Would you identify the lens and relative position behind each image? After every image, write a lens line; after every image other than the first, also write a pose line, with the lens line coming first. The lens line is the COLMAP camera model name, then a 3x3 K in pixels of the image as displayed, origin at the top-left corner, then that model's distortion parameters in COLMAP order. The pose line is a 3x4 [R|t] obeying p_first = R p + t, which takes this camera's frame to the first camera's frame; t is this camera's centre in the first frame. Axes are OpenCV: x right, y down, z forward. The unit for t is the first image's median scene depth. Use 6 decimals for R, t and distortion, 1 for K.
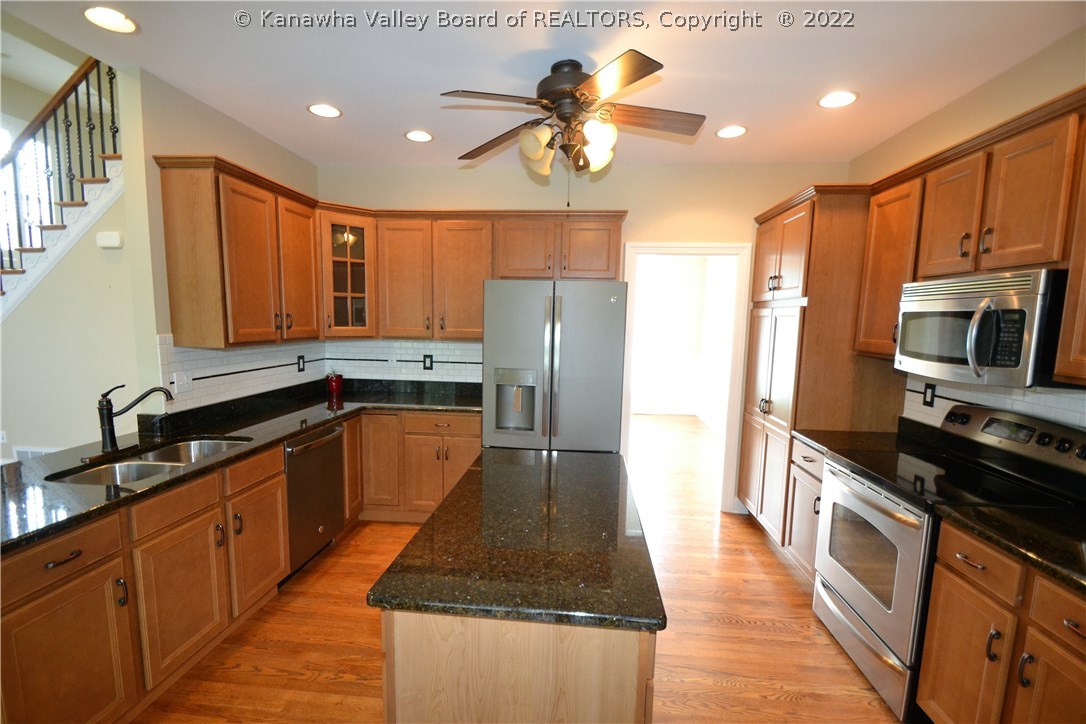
lens RADIAL K [[484.2, 0, 541.7], [0, 484.2, 374.8], [0, 0, 1]] dist [0.018243, -0.020470]
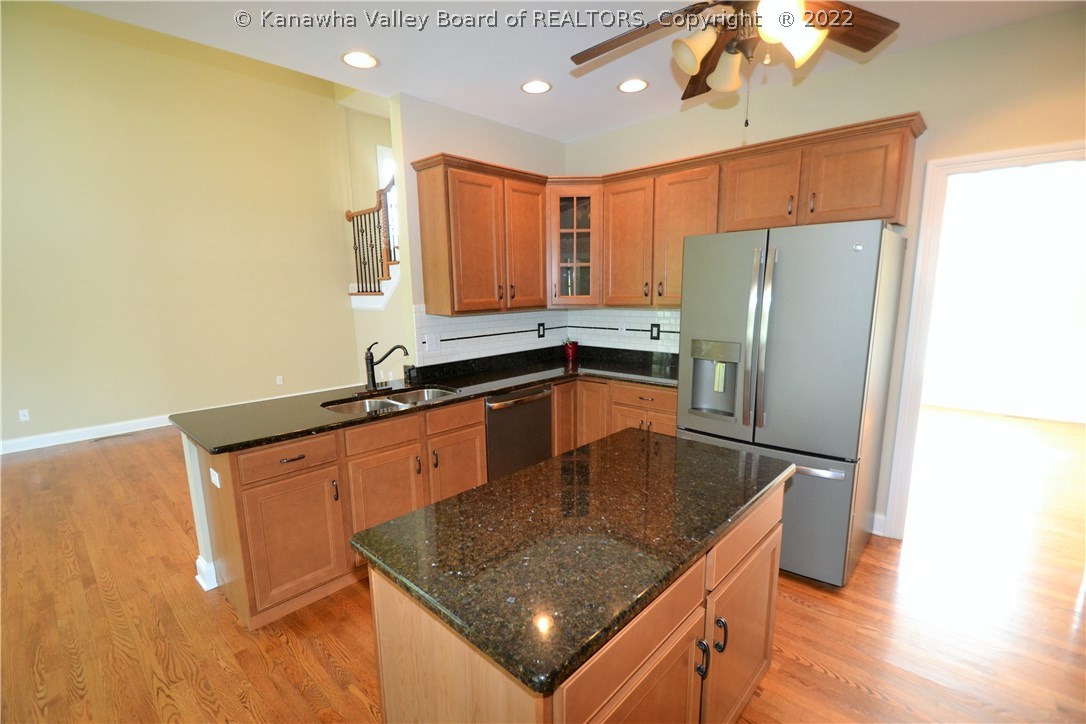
lens RADIAL K [[484.2, 0, 541.7], [0, 484.2, 374.8], [0, 0, 1]] dist [0.018243, -0.020470]
pose [[0.786359, 0.075325, -0.613161, 0.229125], [-0.038600, 0.996590, 0.072925, -0.003254], [0.616563, -0.033677, 0.786585, 0.150452]]
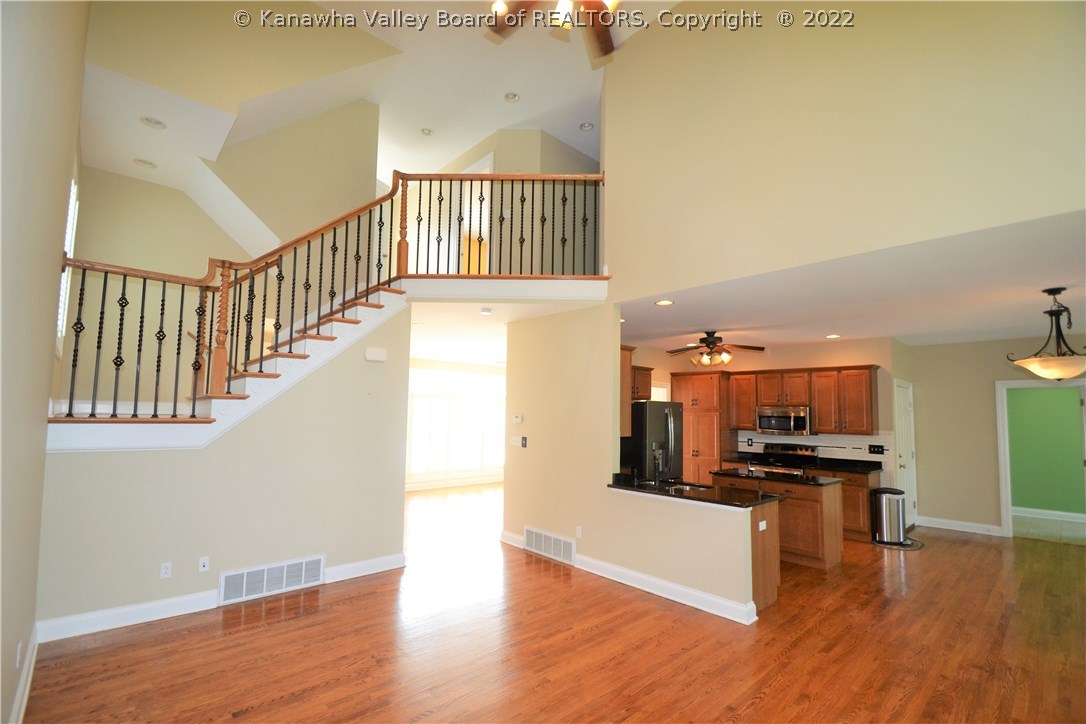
lens RADIAL K [[484.2, 0, 541.7], [0, 484.2, 374.8], [0, 0, 1]] dist [0.018243, -0.020470]
pose [[0.670920, 0.050034, 0.739840, -1.967282], [0.080781, 0.986851, -0.139995, -0.046896], [-0.737116, 0.153690, 0.658057, -0.072183]]
